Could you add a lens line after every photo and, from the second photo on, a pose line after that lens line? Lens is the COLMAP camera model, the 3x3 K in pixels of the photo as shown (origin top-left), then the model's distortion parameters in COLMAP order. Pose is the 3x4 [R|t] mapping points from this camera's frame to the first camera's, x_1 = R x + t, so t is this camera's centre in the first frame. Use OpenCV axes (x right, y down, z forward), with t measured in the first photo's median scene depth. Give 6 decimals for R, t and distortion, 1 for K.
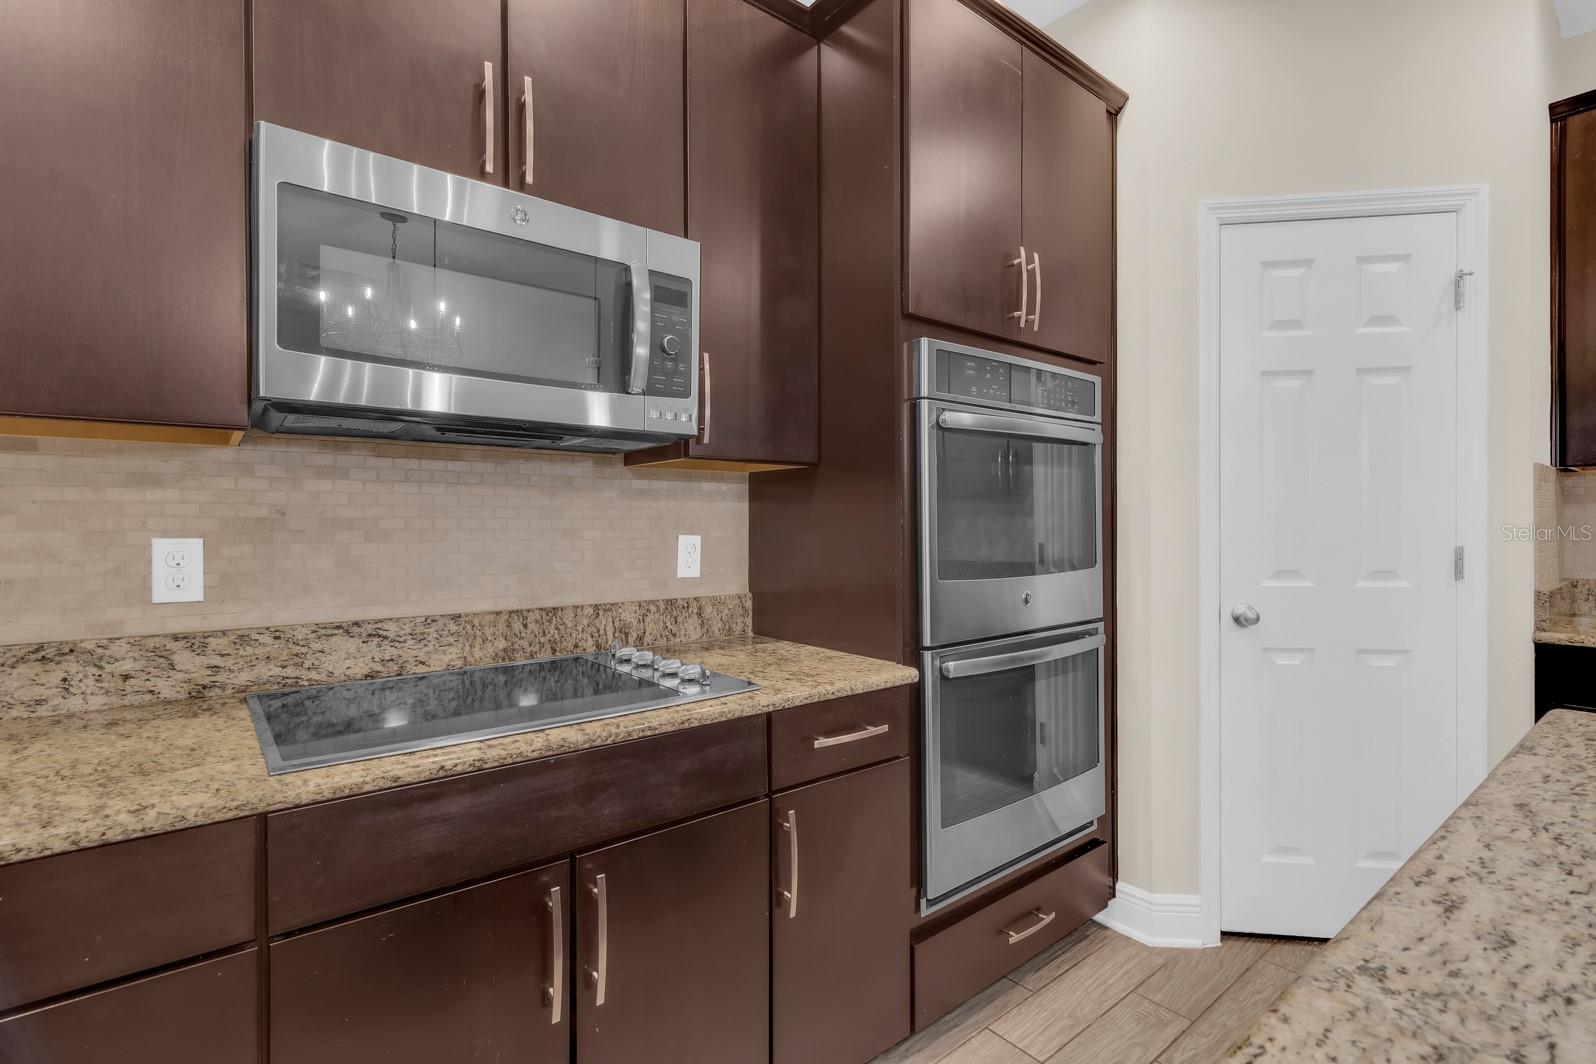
lens RADIAL K [[740.3, 0, 803.3], [0, 740.3, 526.9], [0, 0, 1]] dist [0.003464, 0.000614]
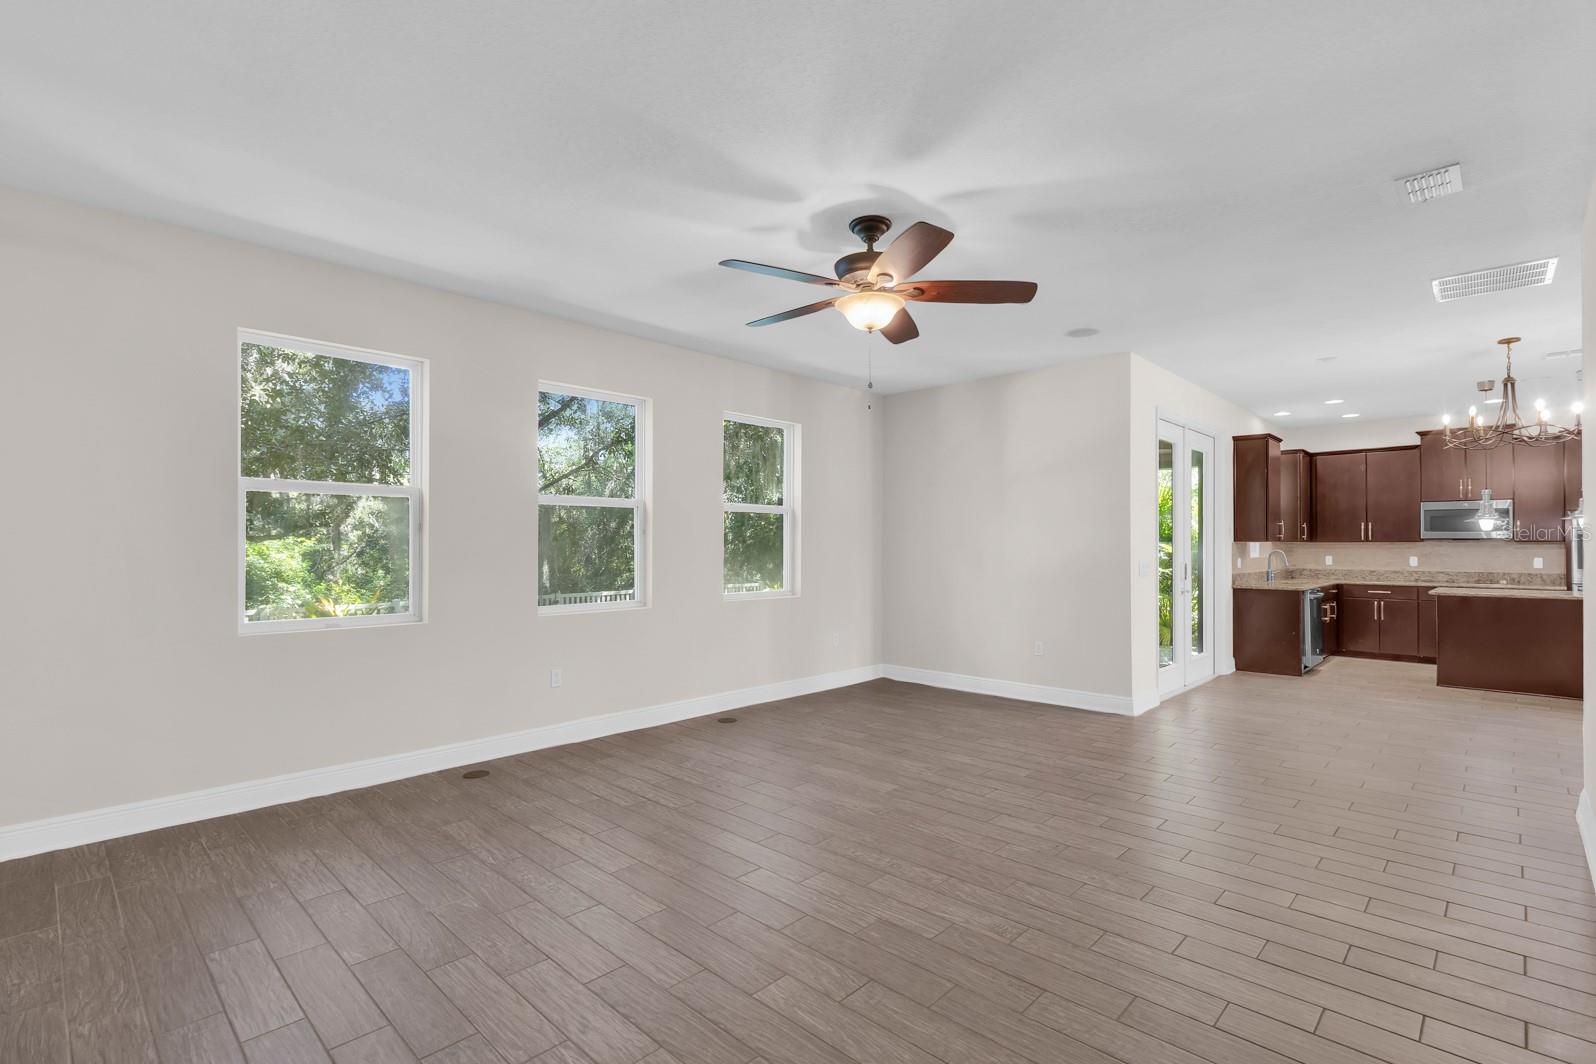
lens RADIAL K [[741.1, 0, 807.1], [0, 741.1, 545.6], [0, 0, 1]] dist [0.002896, 0.000686]
pose [[0.121151, 0.002457, -0.992631, 4.406195], [0.000606, 0.999997, 0.002549, -0.089038], [0.992634, -0.000910, 0.121149, -4.488916]]
